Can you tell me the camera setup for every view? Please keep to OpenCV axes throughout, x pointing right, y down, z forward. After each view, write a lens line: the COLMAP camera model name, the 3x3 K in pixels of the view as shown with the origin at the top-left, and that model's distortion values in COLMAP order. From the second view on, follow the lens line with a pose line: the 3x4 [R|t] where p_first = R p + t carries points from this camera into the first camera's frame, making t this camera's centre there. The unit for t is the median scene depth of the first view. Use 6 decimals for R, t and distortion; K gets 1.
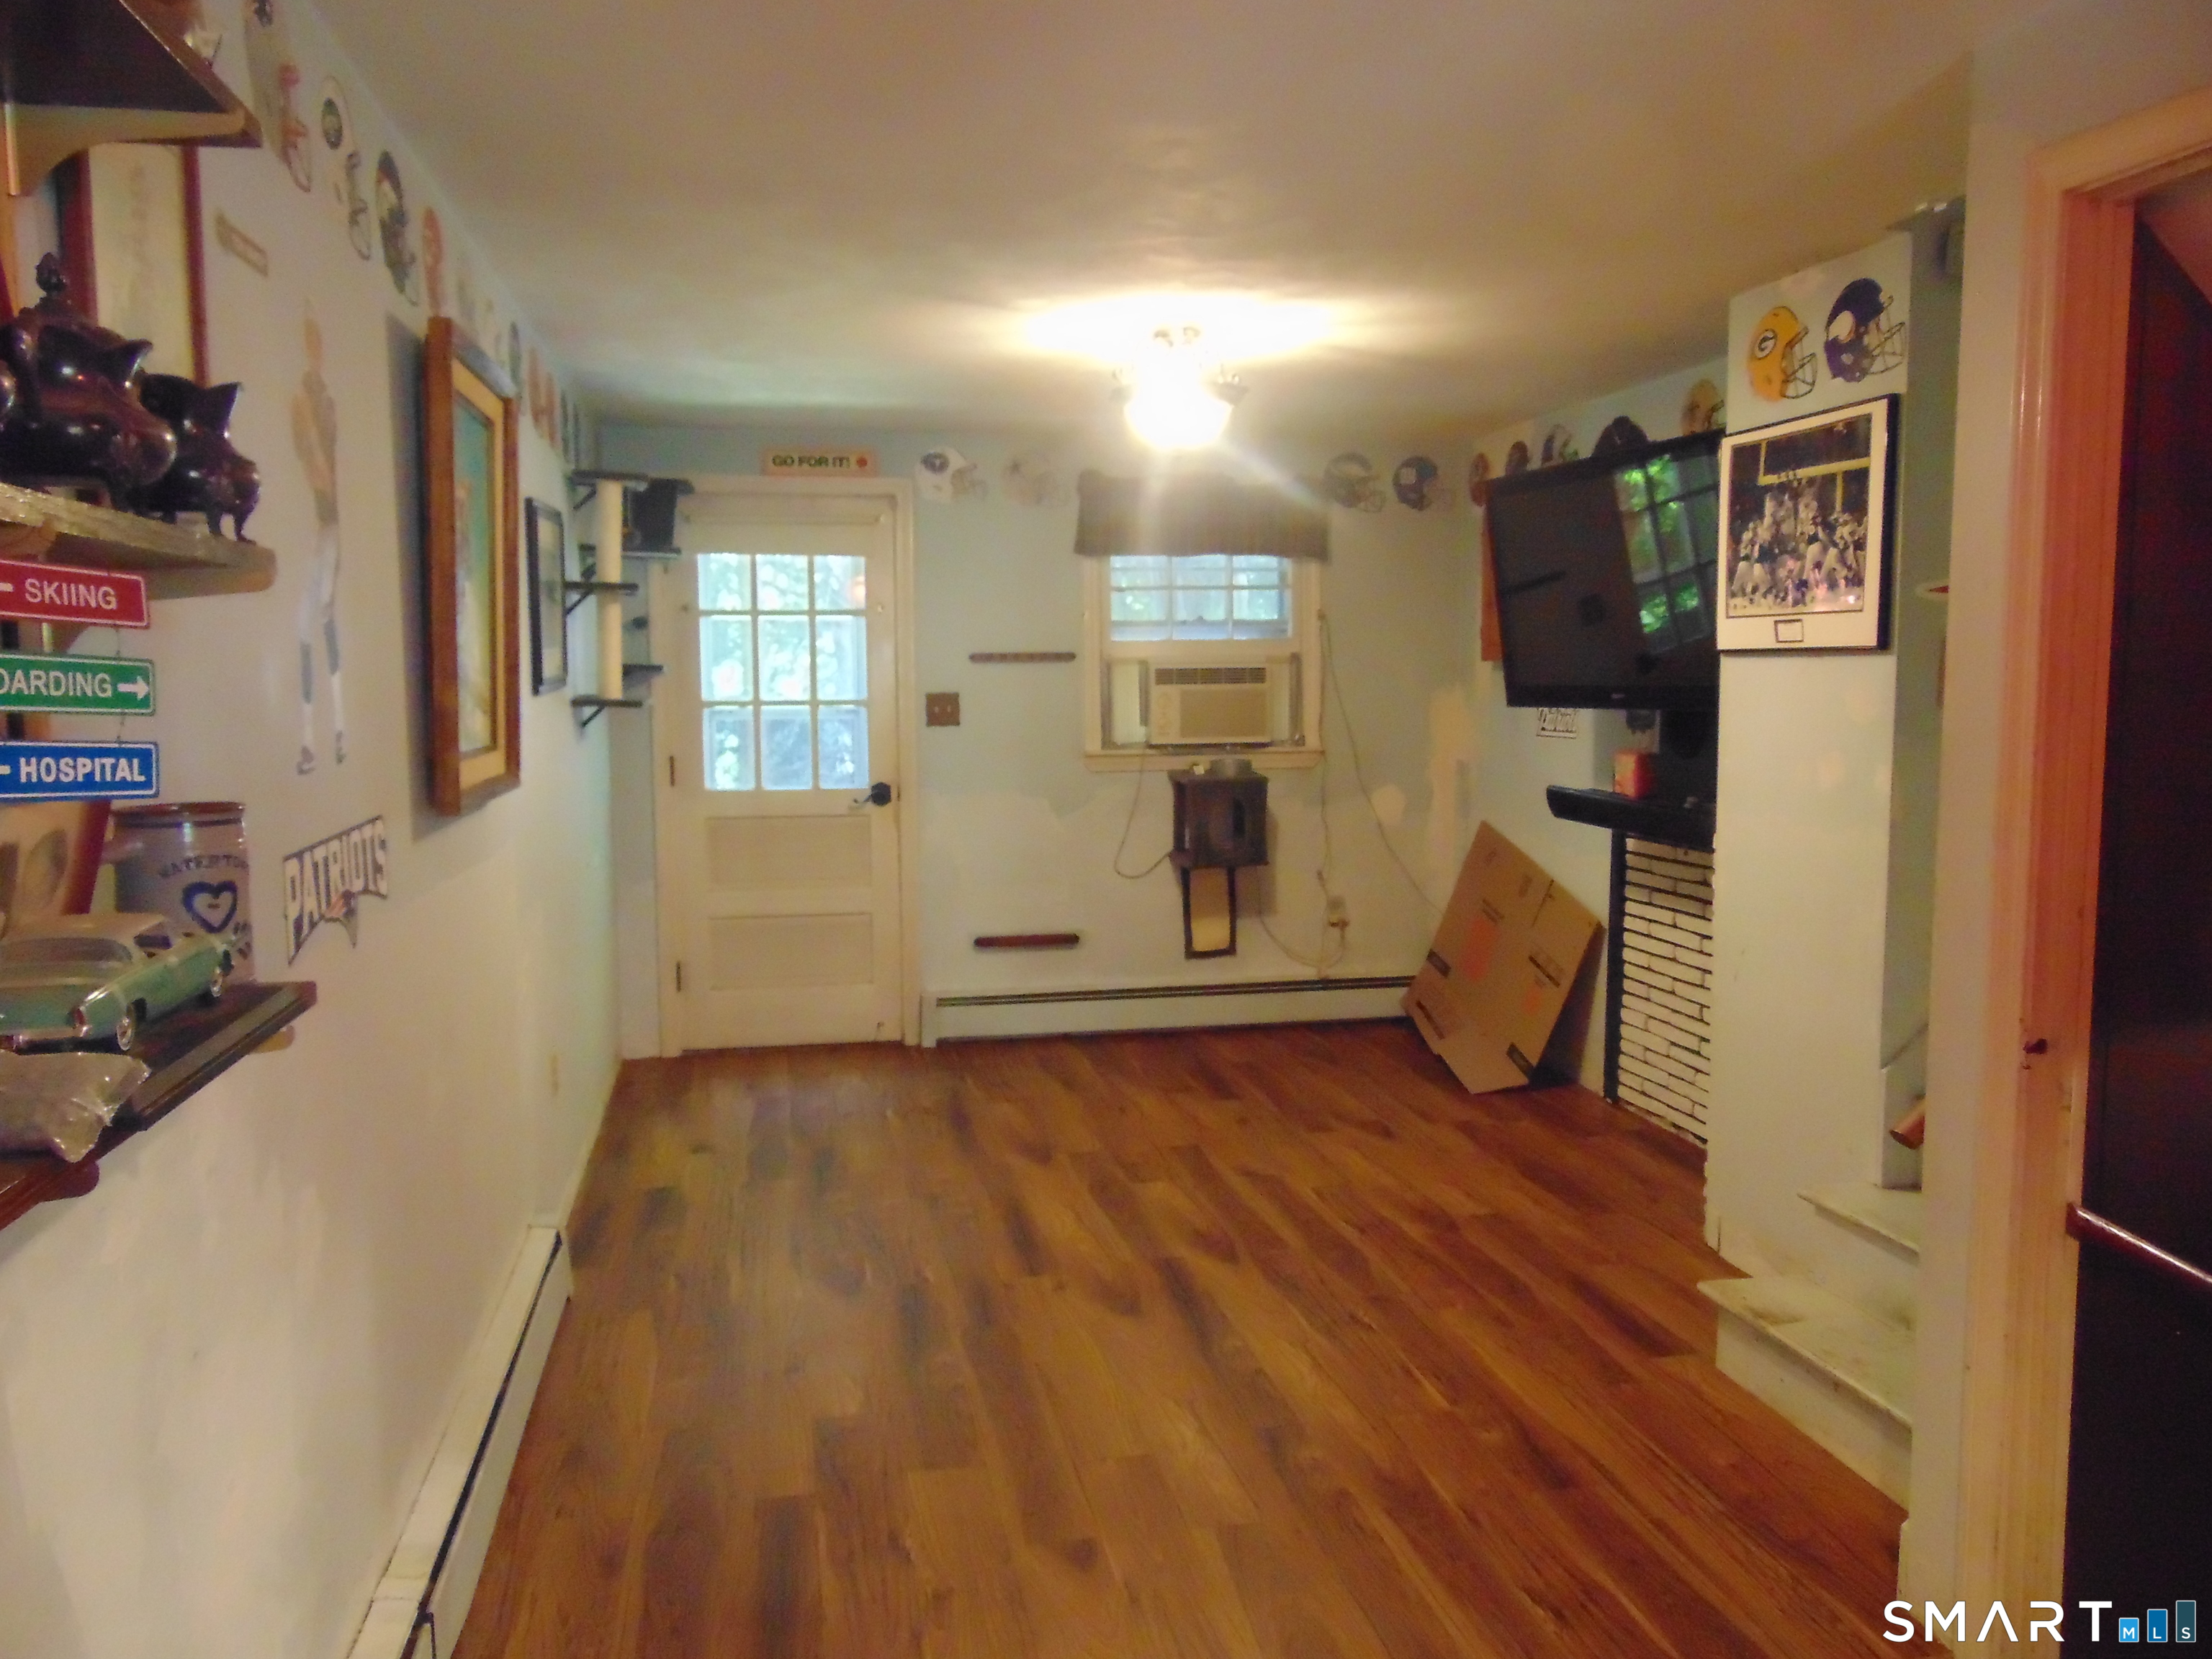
lens RADIAL K [[1654.4, 0, 1101.0], [0, 1654.4, 816.2], [0, 0, 1]] dist [-0.038542, 0.079336]
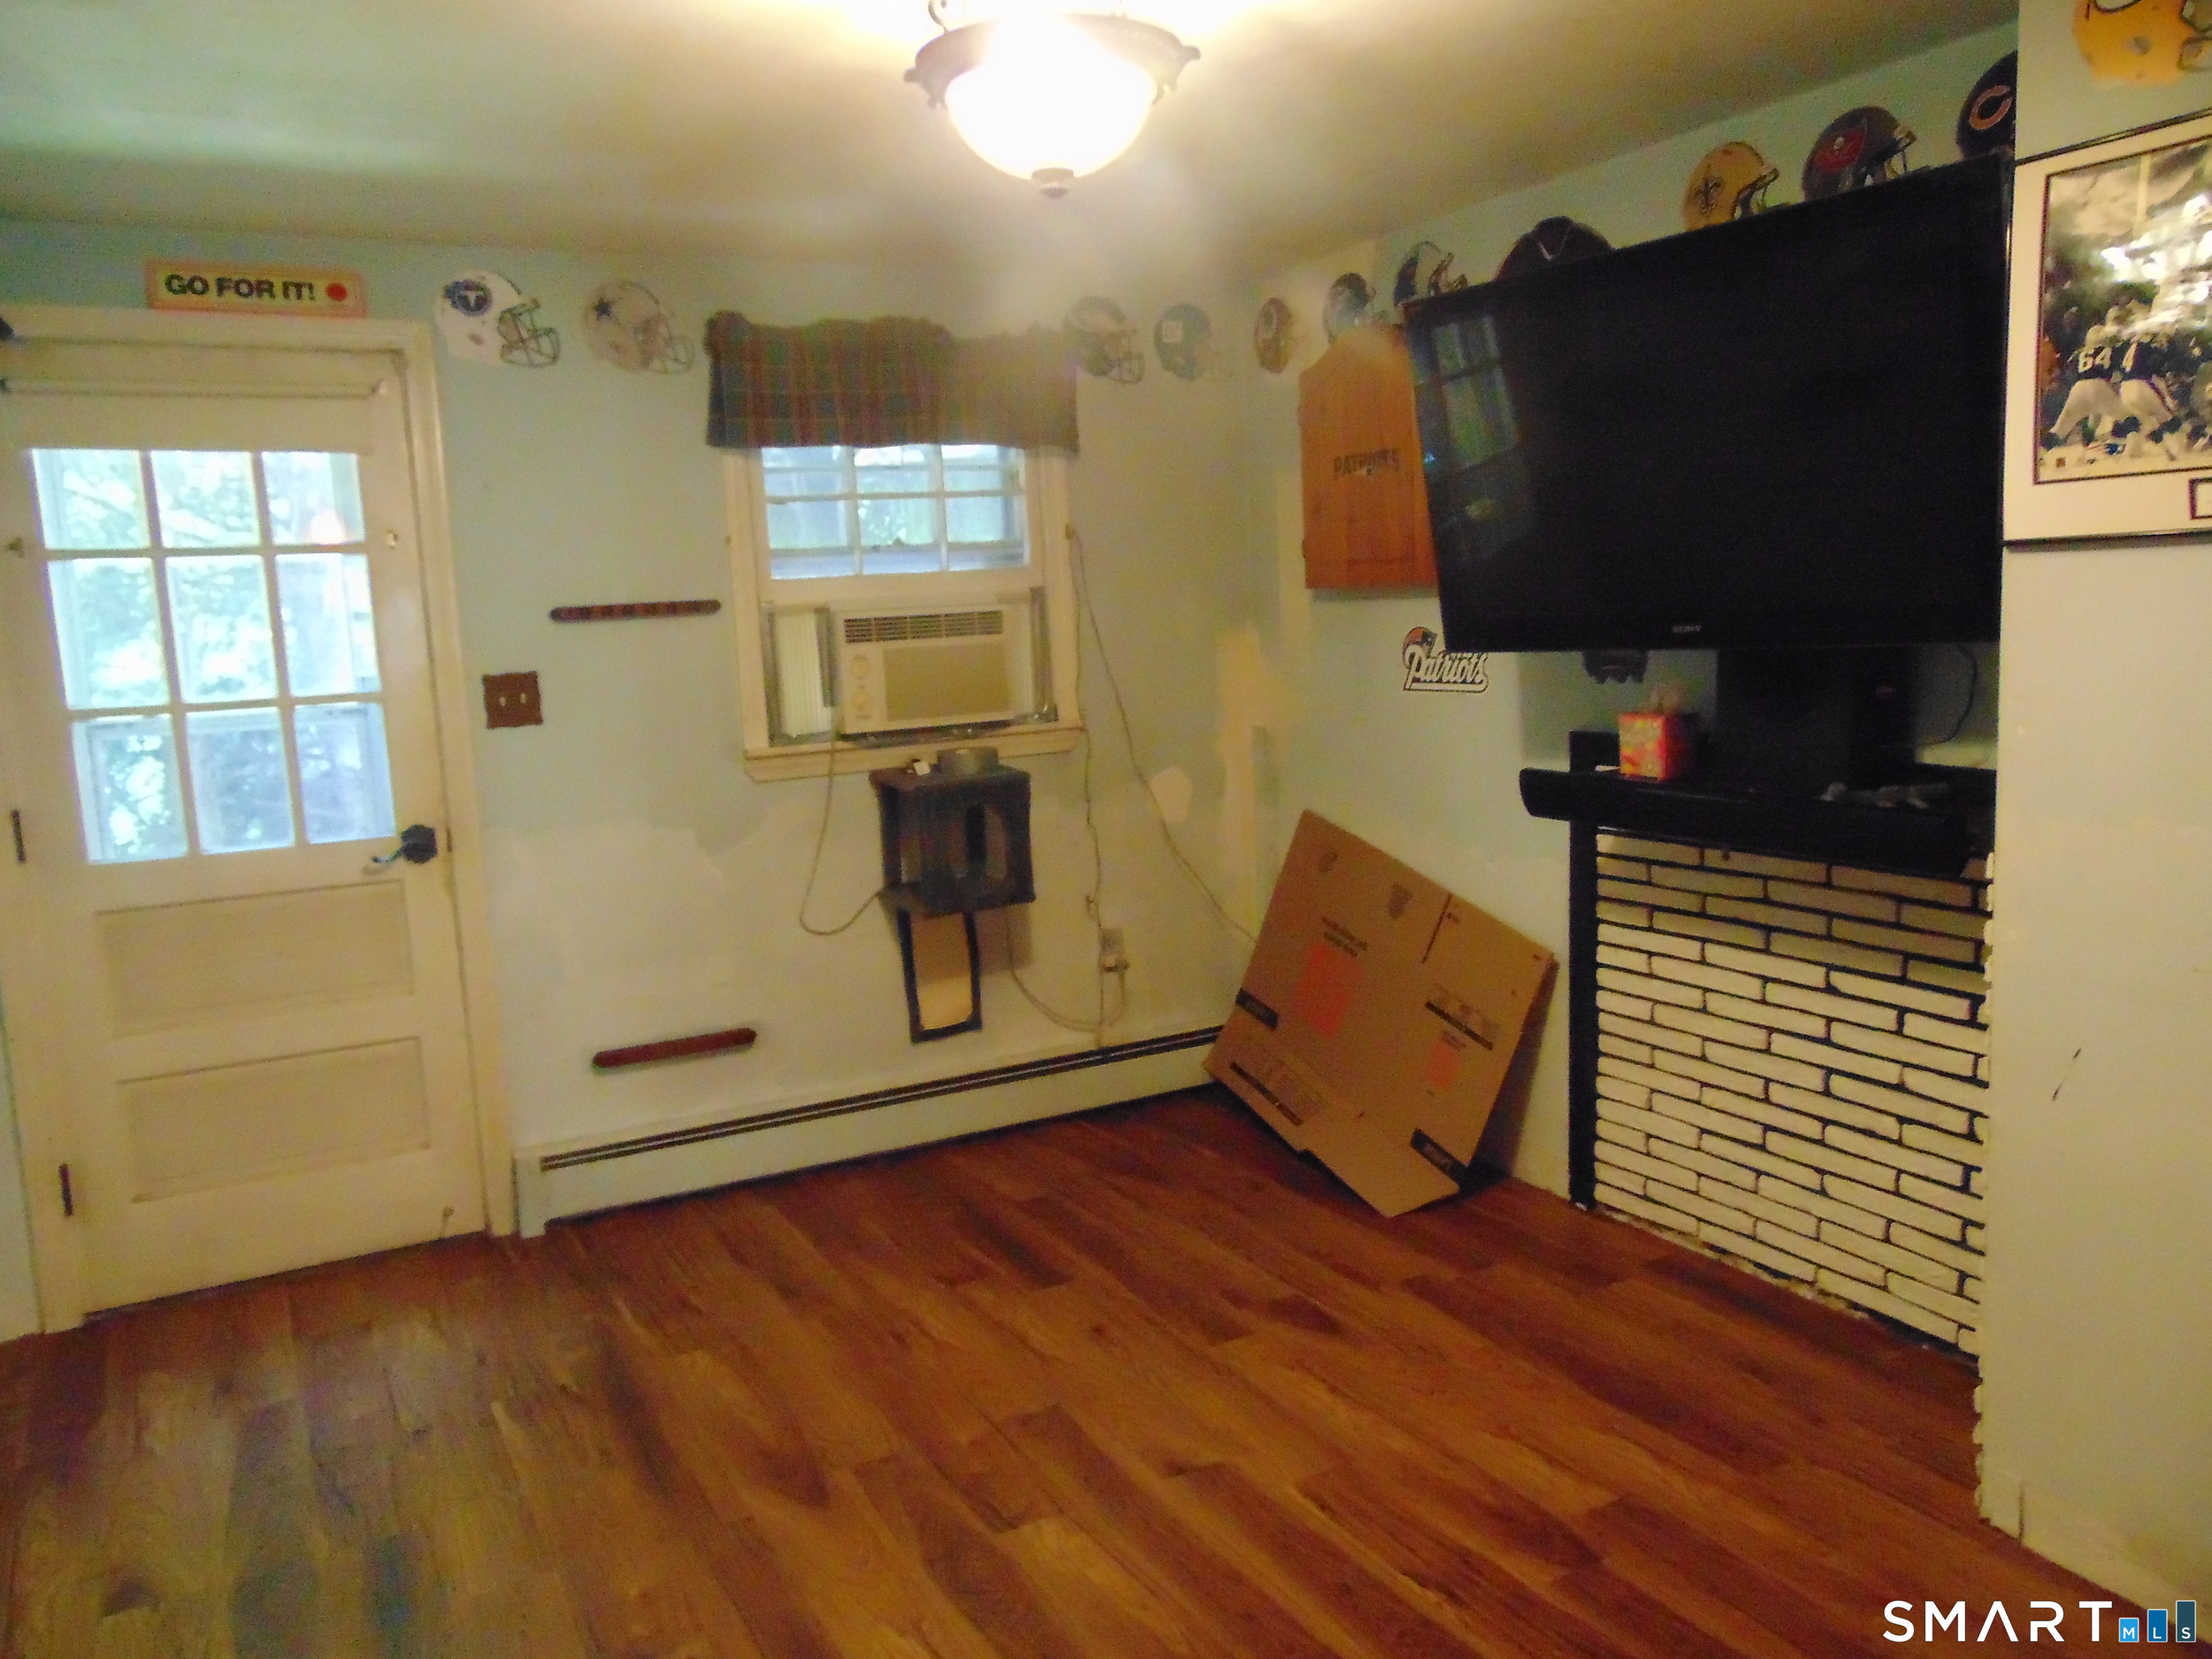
lens RADIAL K [[1651.4, 0, 1102.0], [0, 1651.4, 816.3], [0, 0, 1]] dist [-0.037996, 0.076982]
pose [[0.953511, -0.078059, 0.291074, -0.108399], [0.068389, 0.996720, 0.043263, -0.052127], [-0.293496, -0.021346, 0.955722, 0.546547]]
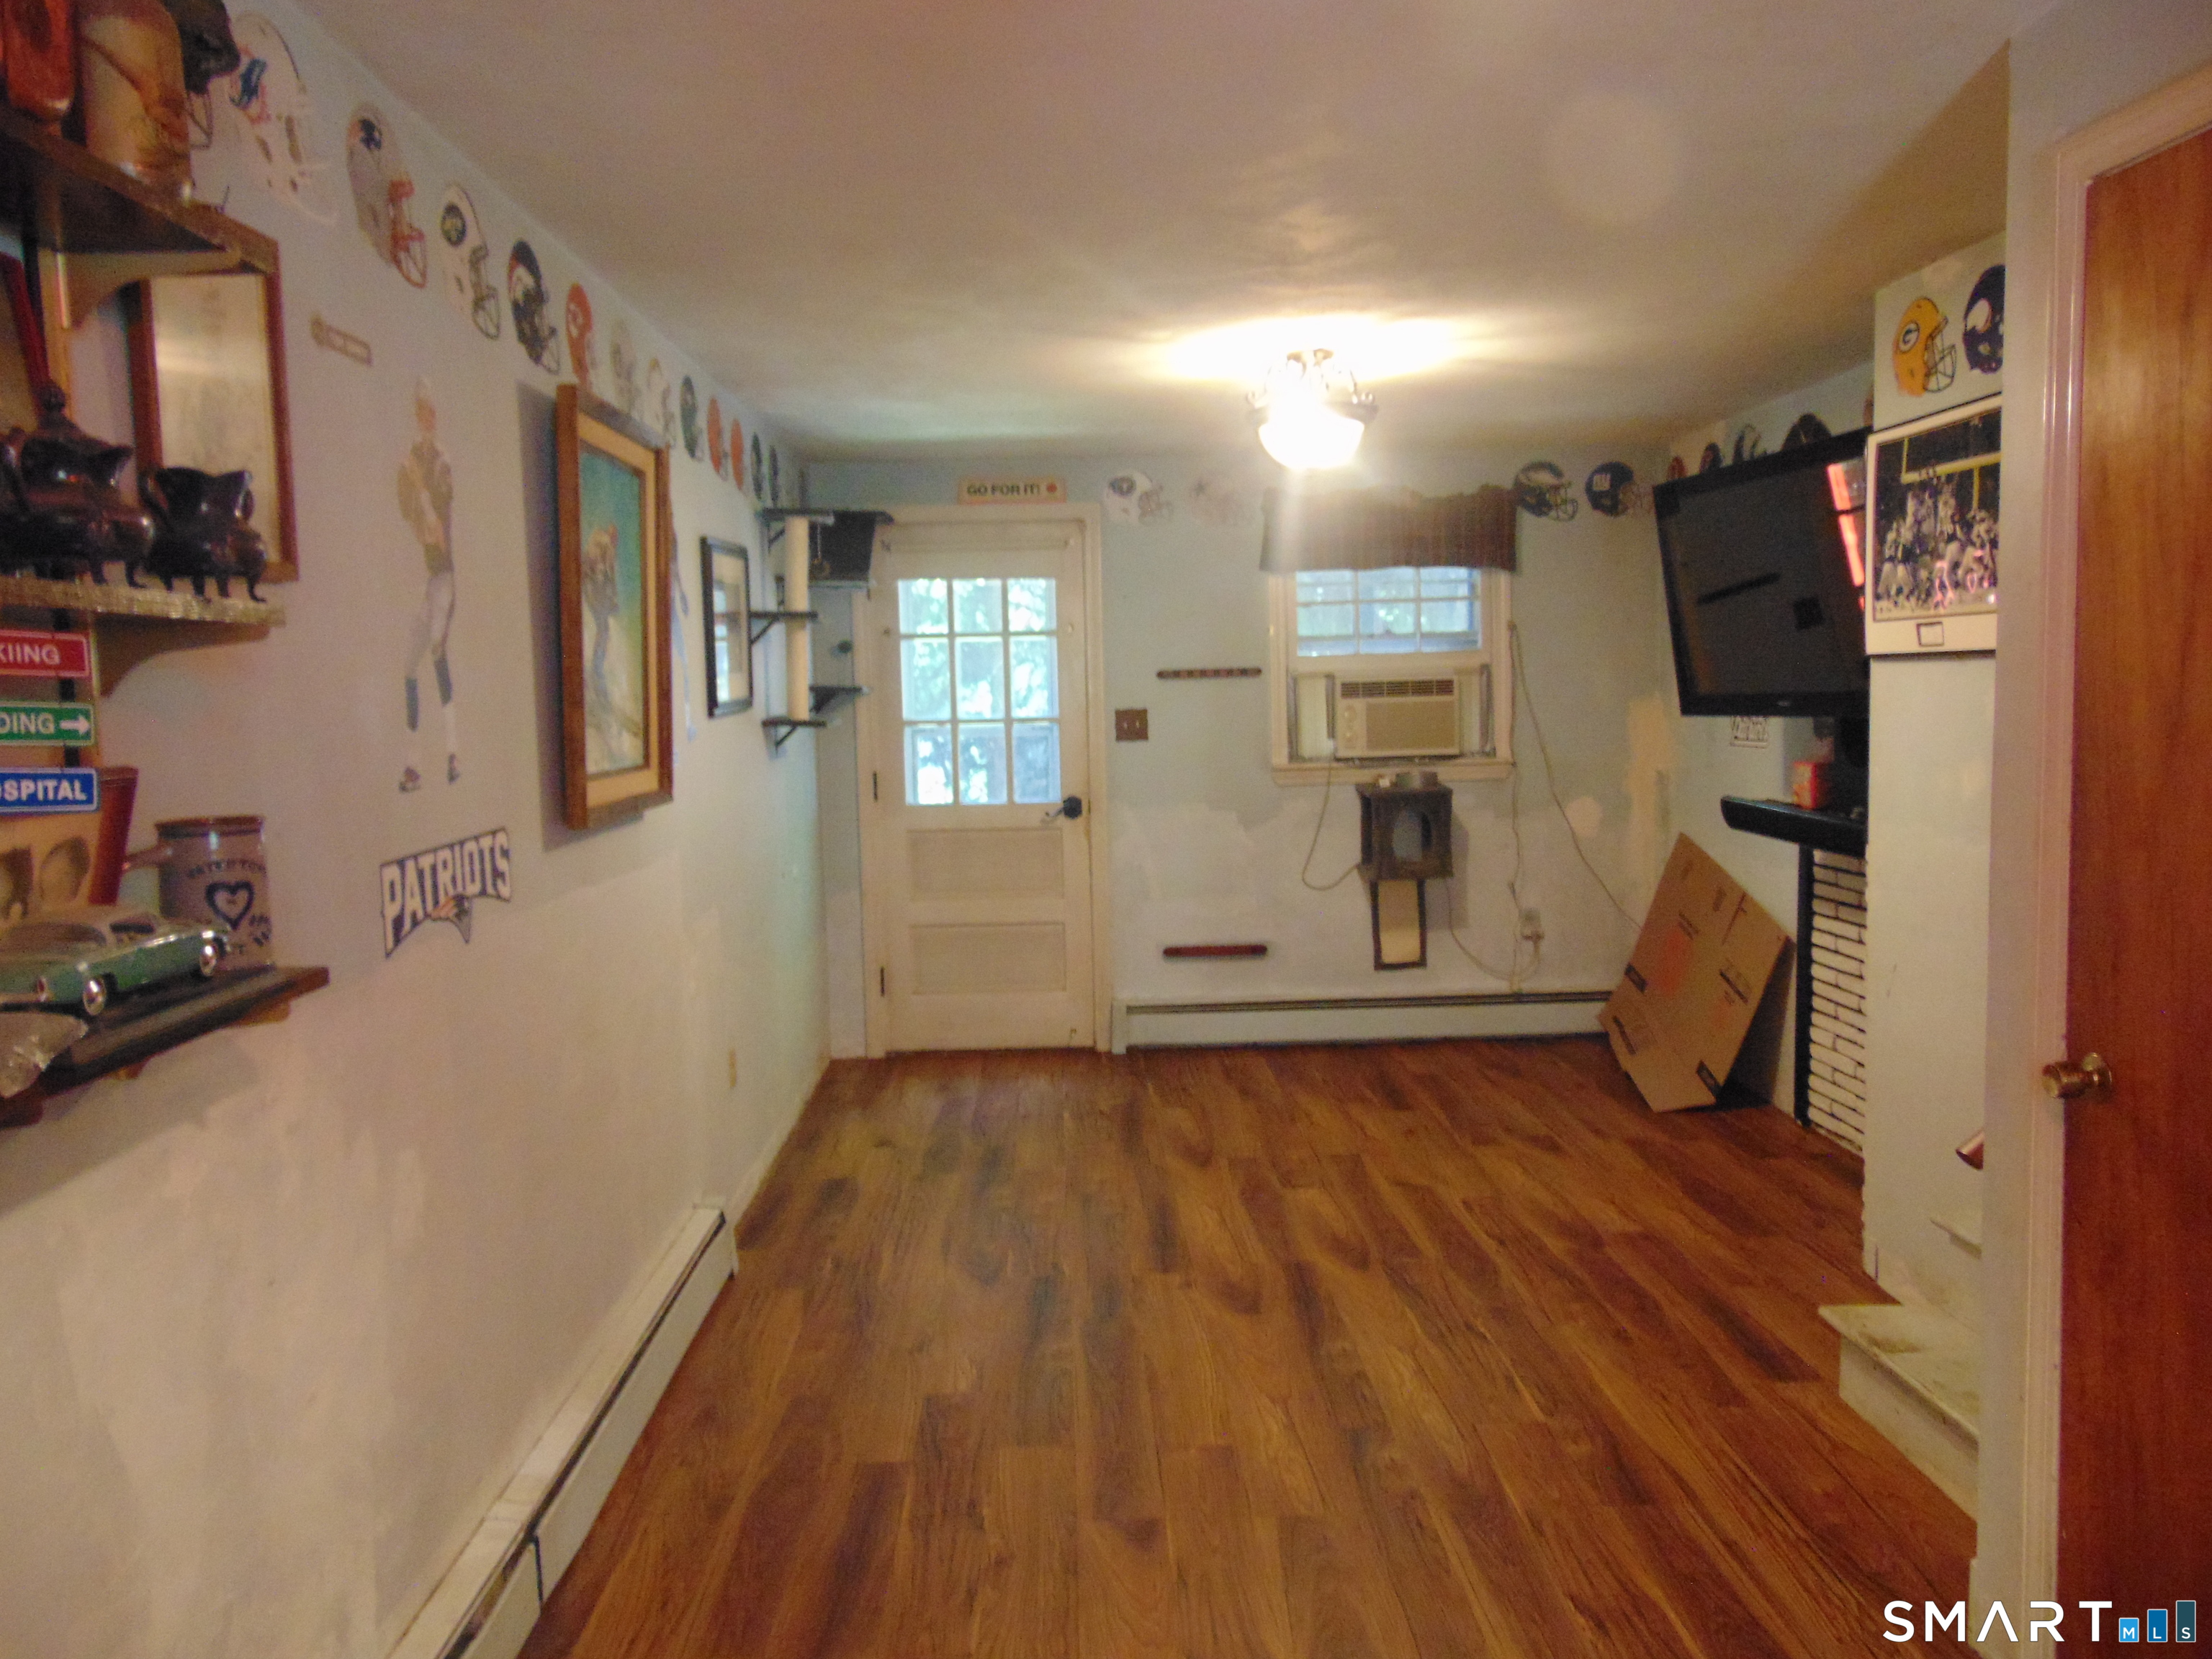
lens RADIAL K [[1651.4, 0, 1102.0], [0, 1651.4, 816.3], [0, 0, 1]] dist [-0.037996, 0.076982]
pose [[0.985365, -0.003249, -0.170426, 0.098152], [0.001863, 0.999964, -0.008294, 0.000997], [0.170446, 0.007856, 0.985336, -0.026172]]
